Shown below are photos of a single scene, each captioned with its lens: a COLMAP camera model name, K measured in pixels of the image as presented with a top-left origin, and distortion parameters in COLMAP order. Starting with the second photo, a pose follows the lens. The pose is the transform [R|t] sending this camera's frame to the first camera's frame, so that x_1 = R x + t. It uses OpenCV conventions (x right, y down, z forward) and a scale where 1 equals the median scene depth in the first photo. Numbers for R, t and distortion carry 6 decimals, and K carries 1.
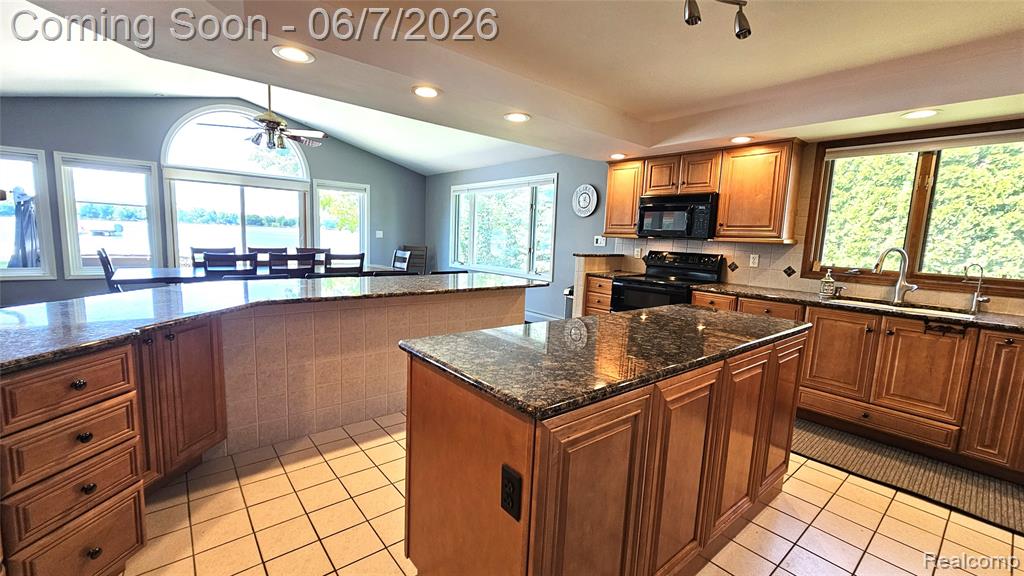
lens RADIAL K [[419.1, 0, 514.3], [0, 419.1, 287.4], [0, 0, 1]] dist [-0.016458, -0.000138]
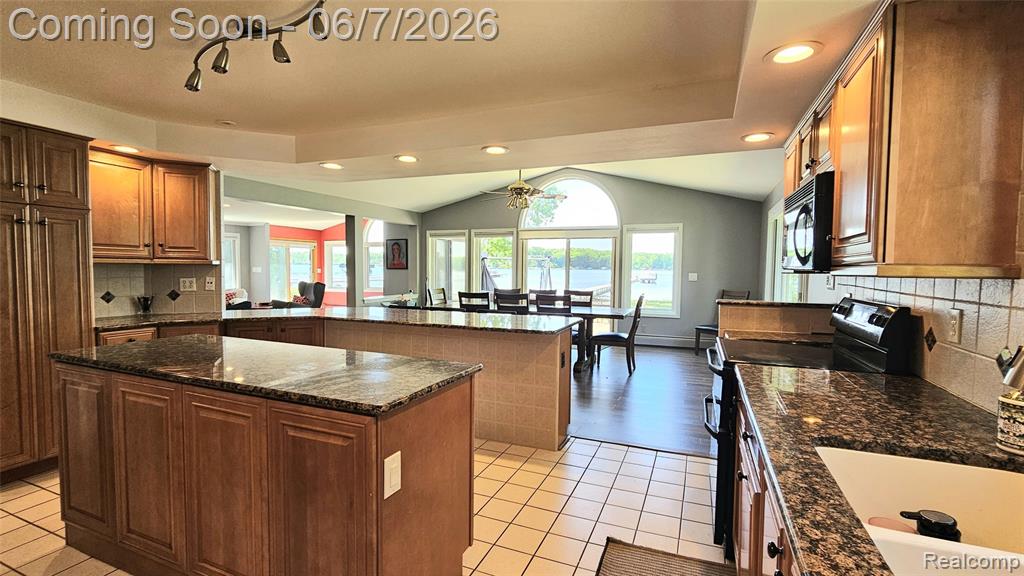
lens RADIAL K [[445.3, 0, 510.4], [0, 445.3, 292.2], [0, 0, 1]] dist [-0.013400, -0.000528]
pose [[0.442308, 0.009585, -0.896812, 0.490775], [-0.101217, 0.994088, -0.039296, -0.026559], [0.891133, 0.108153, 0.440663, 0.347720]]
